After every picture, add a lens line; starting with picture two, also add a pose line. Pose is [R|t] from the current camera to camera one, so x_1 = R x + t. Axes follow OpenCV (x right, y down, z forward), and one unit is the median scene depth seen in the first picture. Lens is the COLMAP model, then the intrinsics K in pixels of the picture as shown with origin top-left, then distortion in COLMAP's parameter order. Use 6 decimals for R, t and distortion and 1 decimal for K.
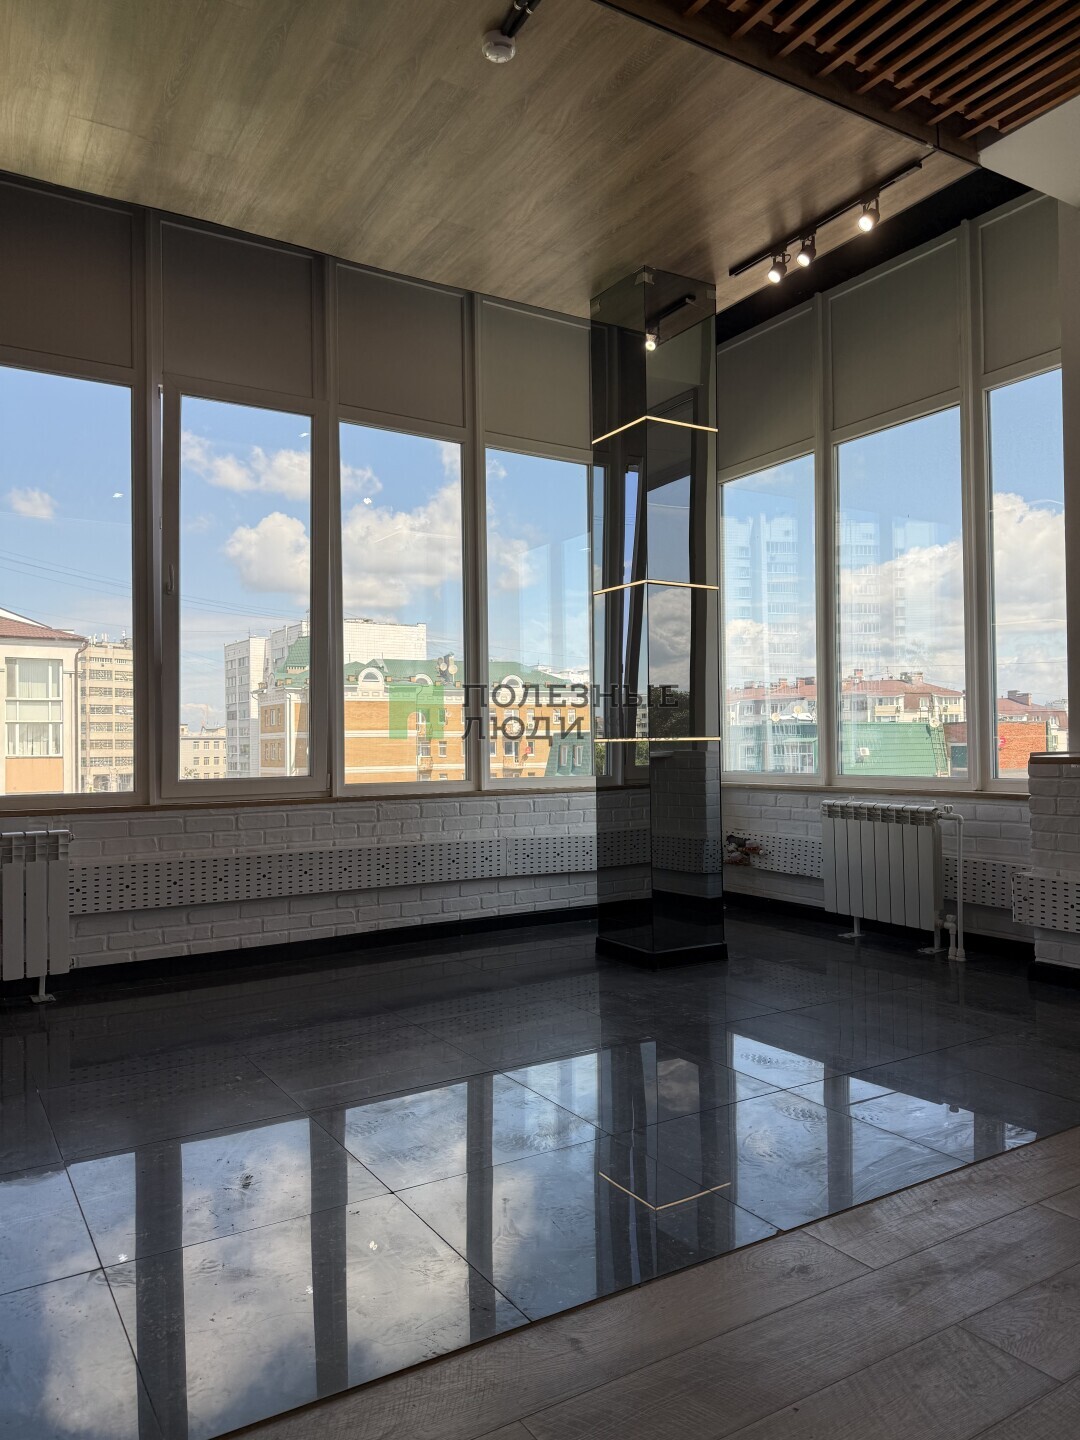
lens RADIAL K [[1008.7, 0, 539.5], [0, 1008.7, 722.9], [0, 0, 1]] dist [0.045181, -0.051291]
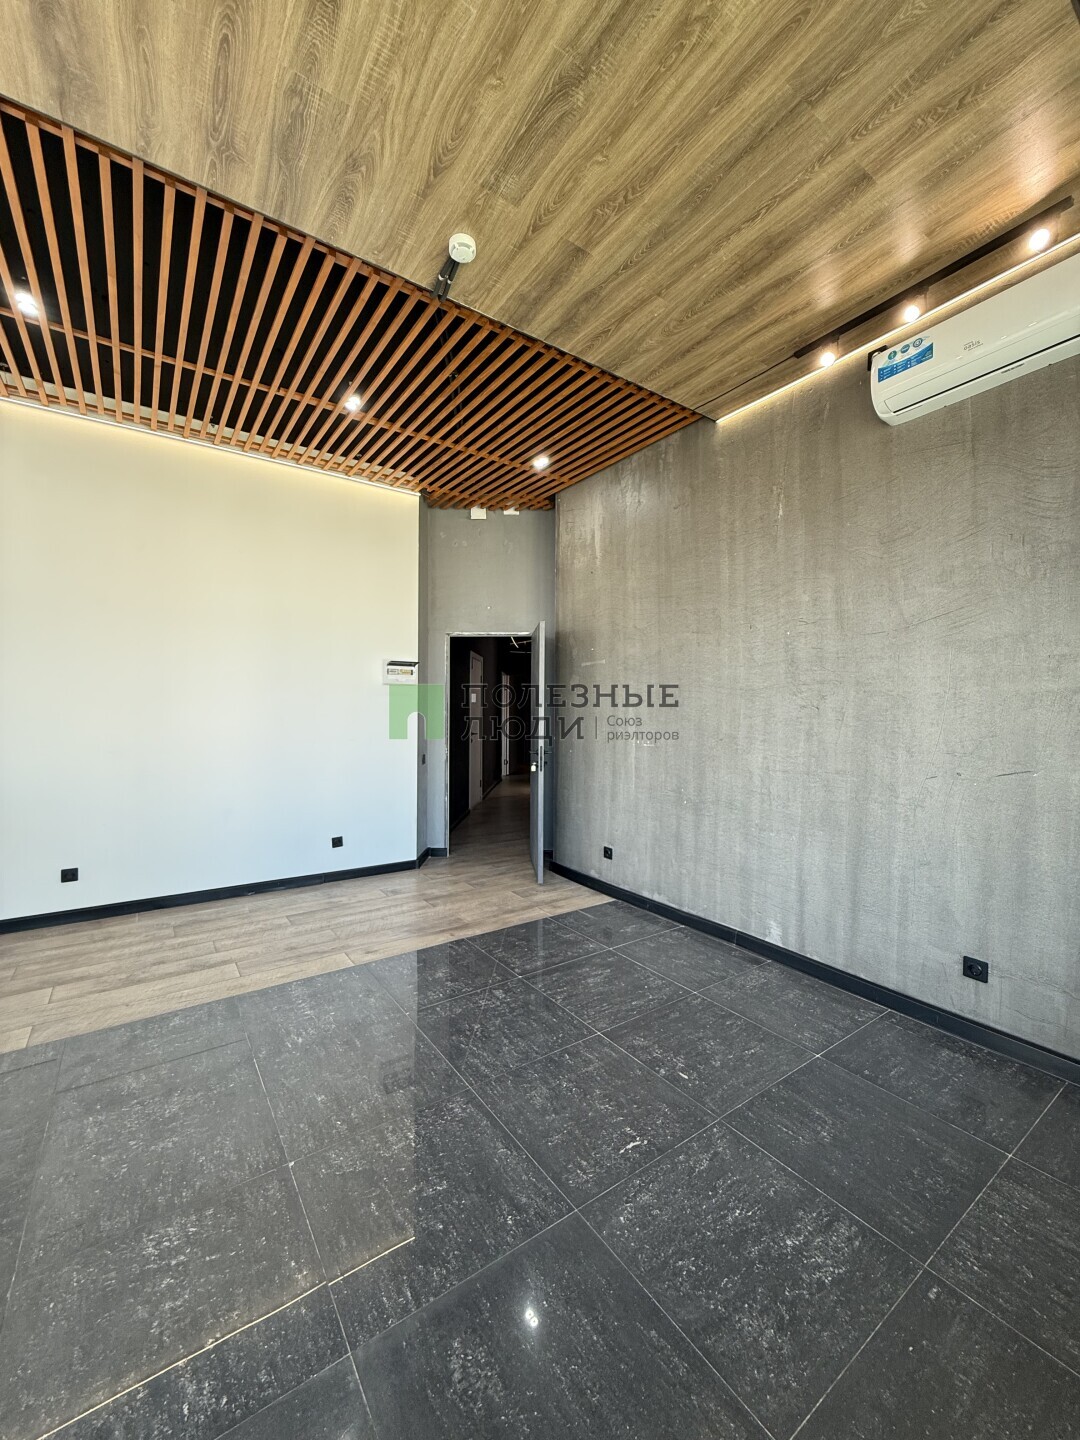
lens RADIAL K [[572.0, 0, 541.1], [0, 572.0, 718.8], [0, 0, 1]] dist [0.000665, -0.000461]
pose [[-0.997816, 0.006741, -0.065704, -0.054508], [0.007052, 0.999965, -0.004497, -0.050053], [0.065672, -0.004950, -0.997829, 1.104075]]
